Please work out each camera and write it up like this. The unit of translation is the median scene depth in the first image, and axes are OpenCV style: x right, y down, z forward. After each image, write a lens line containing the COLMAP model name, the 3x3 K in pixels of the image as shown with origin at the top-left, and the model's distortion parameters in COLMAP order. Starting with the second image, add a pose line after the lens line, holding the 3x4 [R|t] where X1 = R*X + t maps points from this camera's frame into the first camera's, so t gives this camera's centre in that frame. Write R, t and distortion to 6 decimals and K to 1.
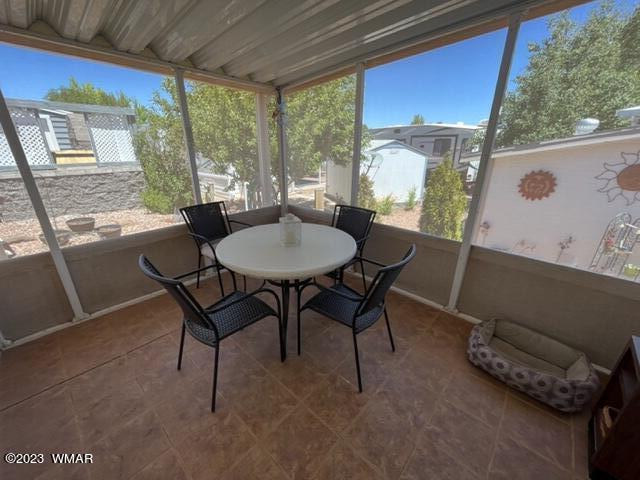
lens RADIAL K [[263.7, 0, 320.6], [0, 263.7, 240.3], [0, 0, 1]] dist [-0.000081, -0.000167]
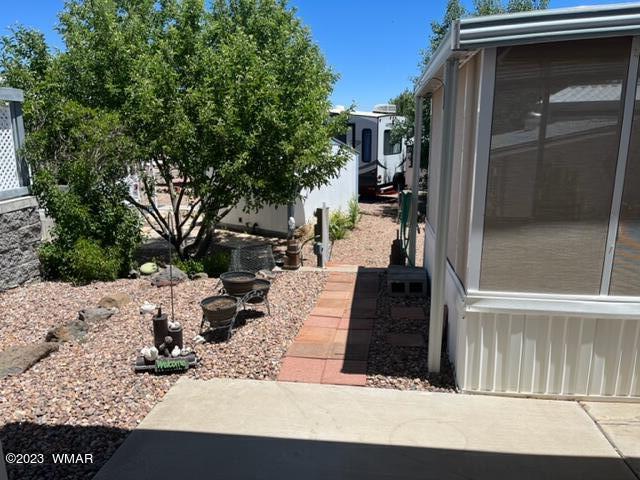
lens RADIAL K [[492.4, 0, 320.9], [0, 492.4, 241.6], [0, 0, 1]] dist [0.005644, 0.002407]
pose [[0.818583, -0.142060, 0.556544, -1.310265], [0.216094, 0.973914, -0.069243, -0.027473], [-0.532189, 0.176947, 0.827928, -0.085126]]
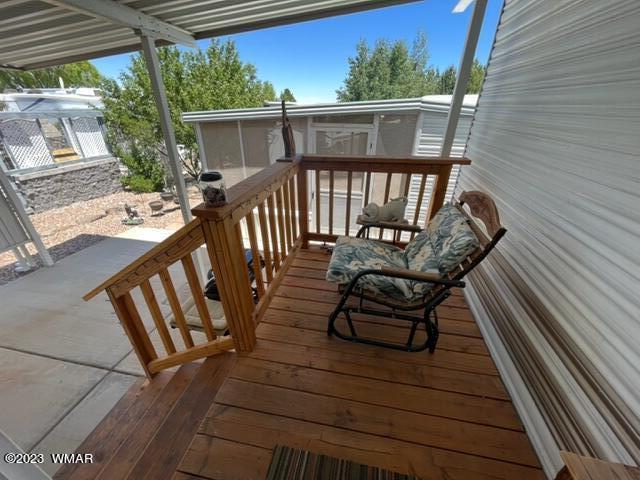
lens RADIAL K [[263.7, 0, 320.6], [0, 263.7, 240.3], [0, 0, 1]] dist [-0.000081, -0.000167]
pose [[0.863907, -0.229224, 0.448465, -0.831603], [0.173349, 0.971353, 0.162556, 0.113054], [-0.472880, -0.062692, 0.878894, -1.006320]]
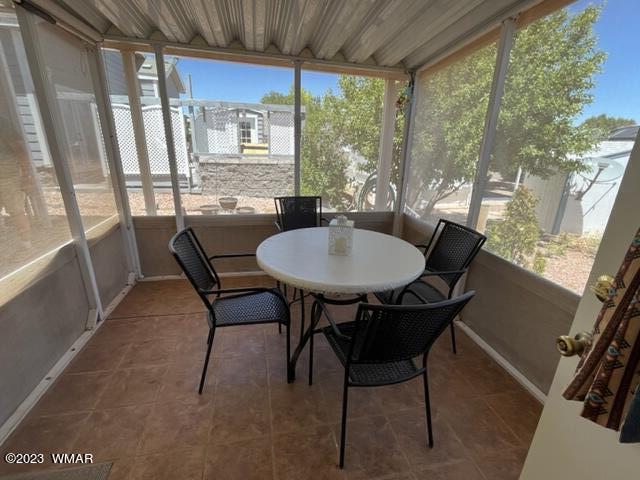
lens RADIAL K [[304.0, 0, 321.8], [0, 304.0, 241.5], [0, 0, 1]] dist [-0.003178, 0.000181]
pose [[0.811499, 0.200798, -0.548772, 0.211641], [-0.224530, 0.974161, 0.024425, -0.017725], [0.539496, 0.103395, 0.835616, 0.101907]]
